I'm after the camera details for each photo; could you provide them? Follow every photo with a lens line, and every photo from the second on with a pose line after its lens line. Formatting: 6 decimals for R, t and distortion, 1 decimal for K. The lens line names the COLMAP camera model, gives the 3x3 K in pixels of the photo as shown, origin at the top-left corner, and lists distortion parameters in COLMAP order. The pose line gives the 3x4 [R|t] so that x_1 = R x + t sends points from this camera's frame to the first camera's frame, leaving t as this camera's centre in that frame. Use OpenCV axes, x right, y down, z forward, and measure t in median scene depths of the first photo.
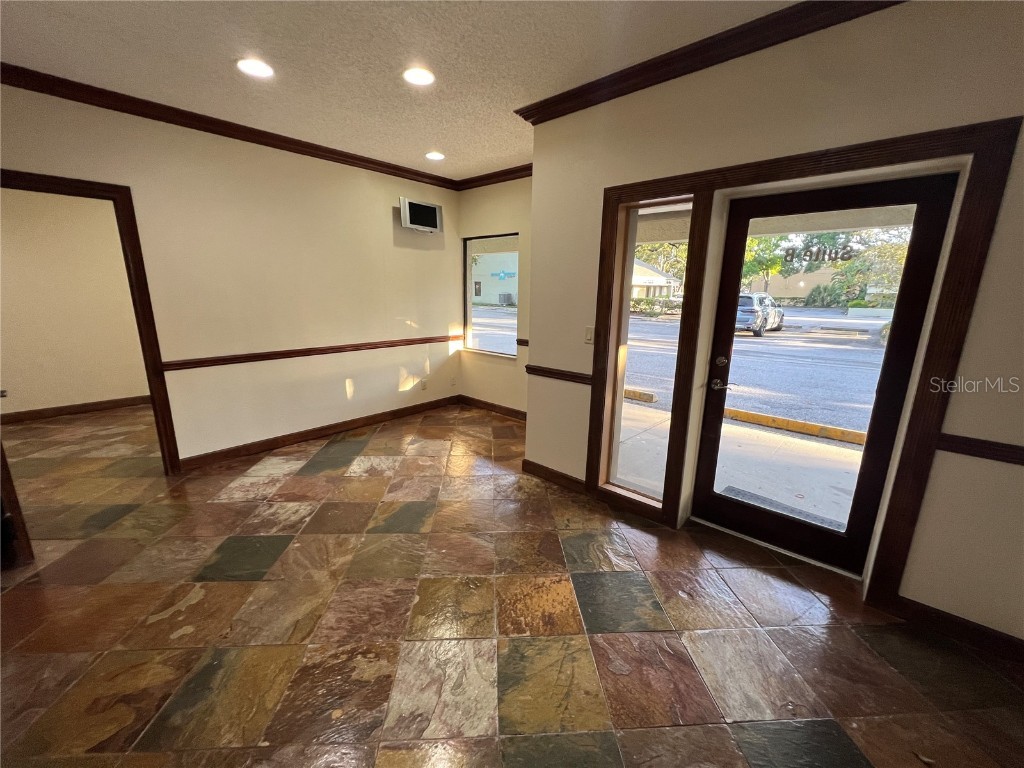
lens RADIAL K [[408.7, 0, 512.0], [0, 408.7, 384.0], [0, 0, 1]] dist [0.002758, 0.000591]
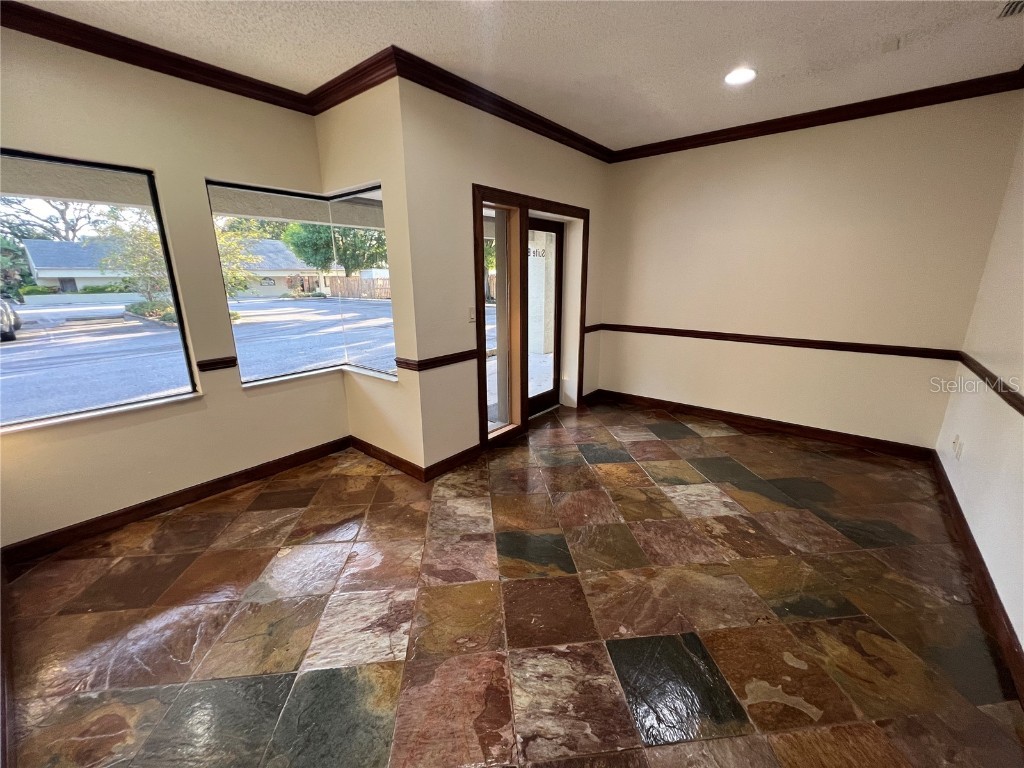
lens RADIAL K [[408.6, 0, 512.0], [0, 408.6, 384.0], [0, 0, 1]] dist [0.000074, -0.000061]
pose [[-0.050647, -0.269610, 0.961637, -1.219614], [0.231598, 0.933455, 0.273907, -0.288906], [-0.971492, 0.236586, 0.015165, 1.199457]]
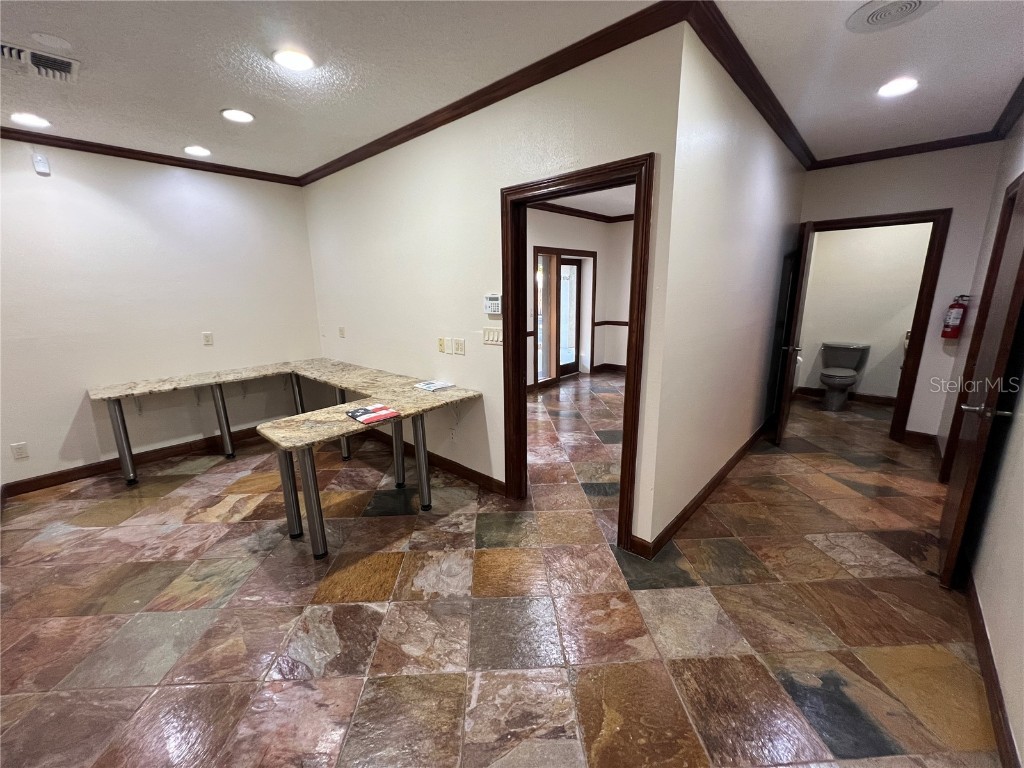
lens RADIAL K [[408.7, 0, 512.0], [0, 408.7, 384.0], [0, 0, 1]] dist [0.002758, 0.000591]
pose [[0.002554, -0.233509, 0.972351, -2.520711], [0.240231, 0.944023, 0.226075, -0.348944], [-0.970712, 0.233011, 0.058507, 1.379040]]
